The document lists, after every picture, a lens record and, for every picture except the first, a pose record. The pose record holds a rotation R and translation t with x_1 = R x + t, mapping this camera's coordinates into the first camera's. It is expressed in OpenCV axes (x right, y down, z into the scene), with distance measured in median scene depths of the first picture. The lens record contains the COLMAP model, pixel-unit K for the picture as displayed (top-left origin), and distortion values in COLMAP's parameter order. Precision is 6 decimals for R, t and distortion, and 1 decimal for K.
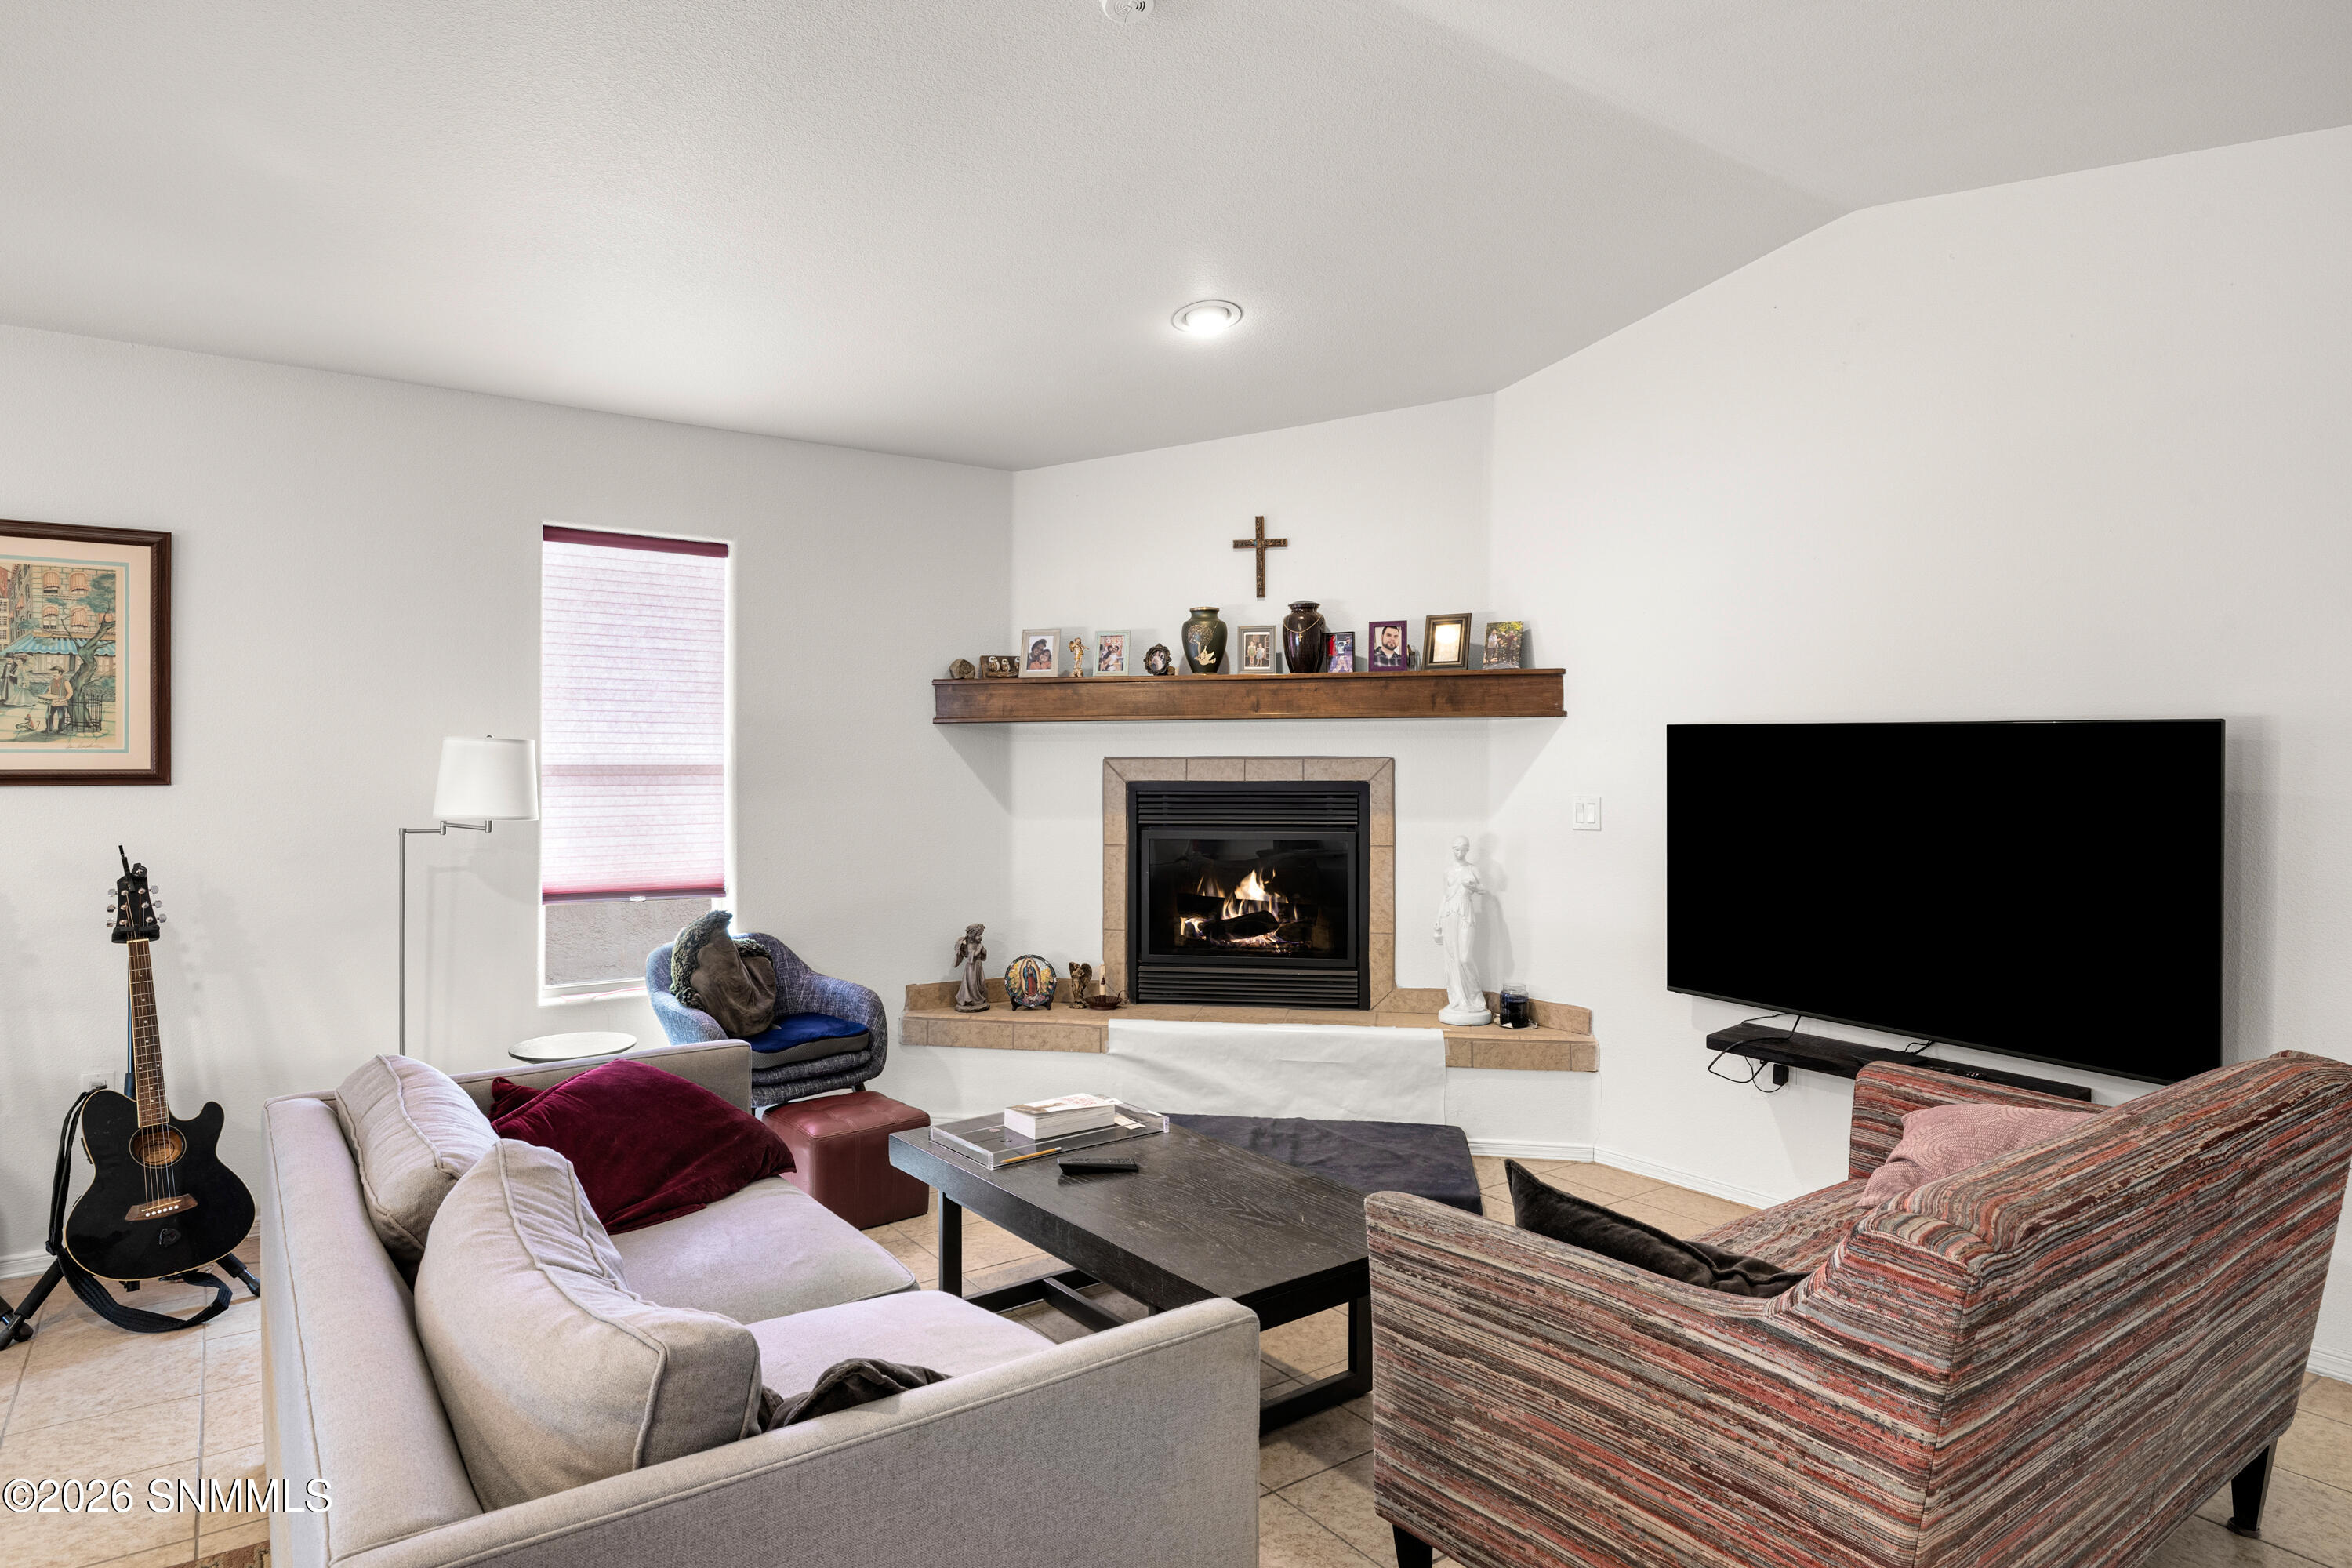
lens RADIAL K [[1335.2, 0, 1173.3], [0, 1335.2, 770.2], [0, 0, 1]] dist [0.004647, 0.000664]
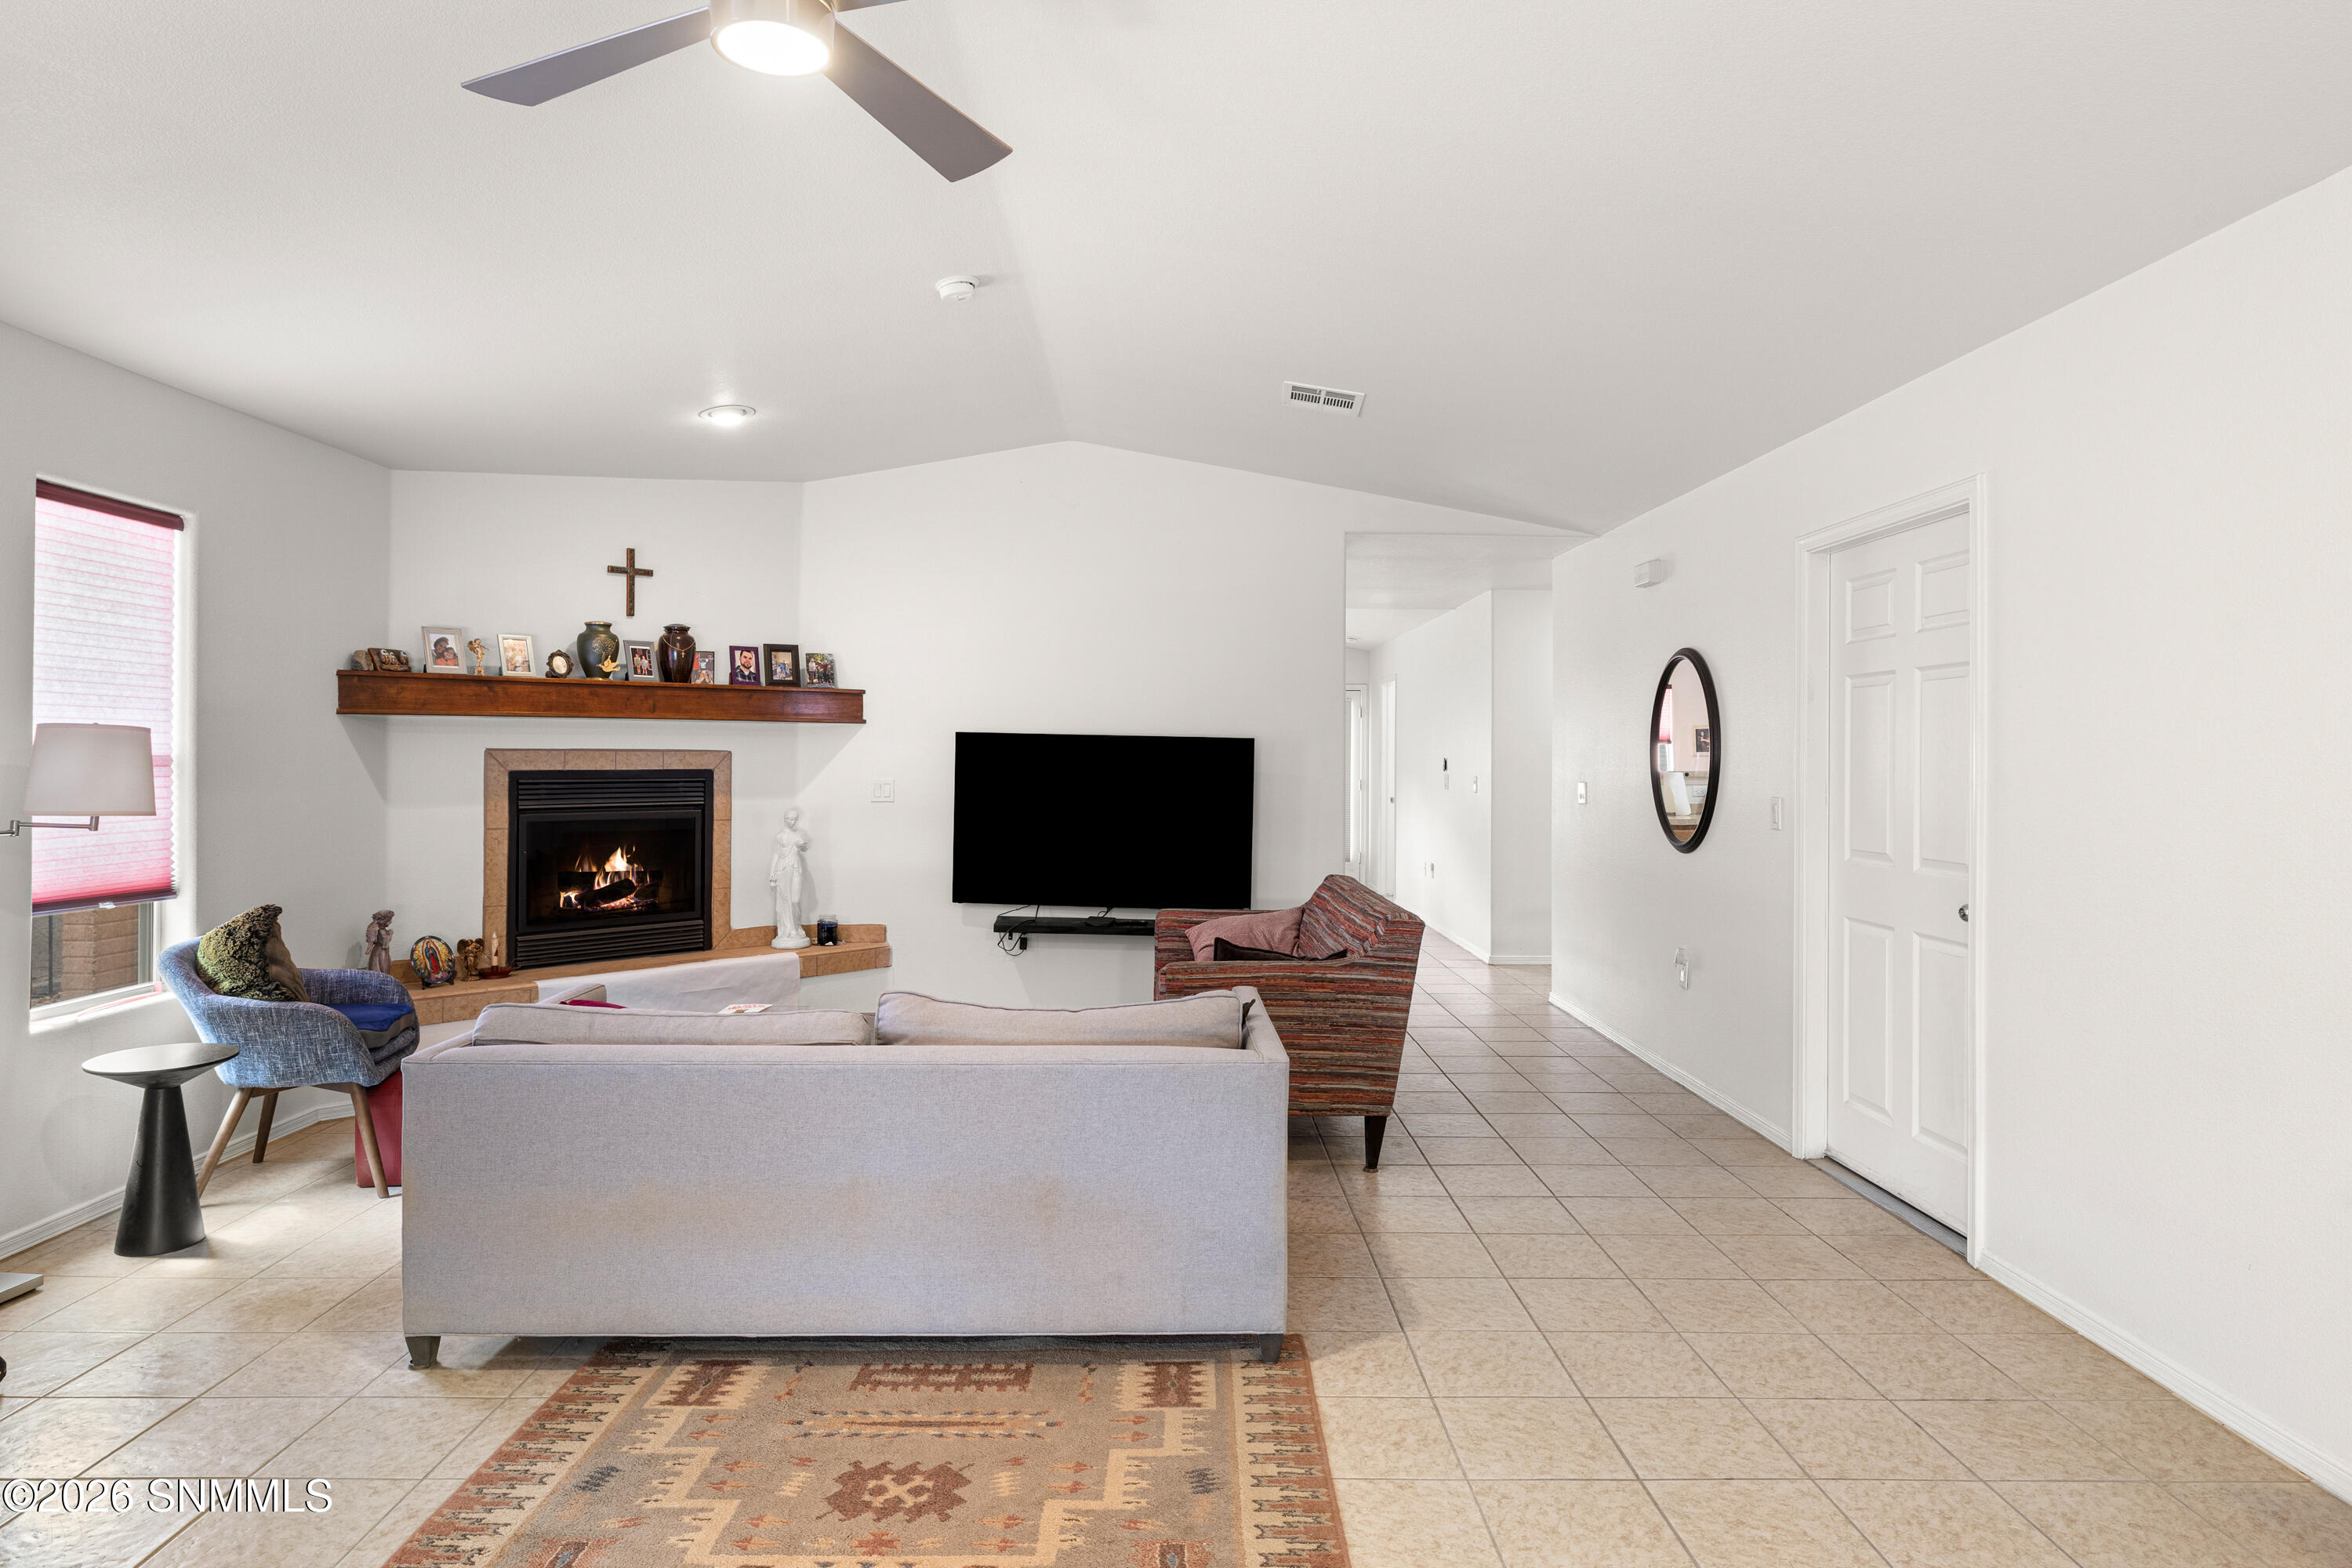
lens RADIAL K [[1335.2, 0, 1173.3], [0, 1335.2, 770.2], [0, 0, 1]] dist [0.004647, 0.000664]
pose [[0.573586, -0.005835, 0.819124, -0.663225], [-0.002219, 0.999960, 0.008677, -0.003090], [-0.819142, -0.006795, 0.573550, -0.089504]]
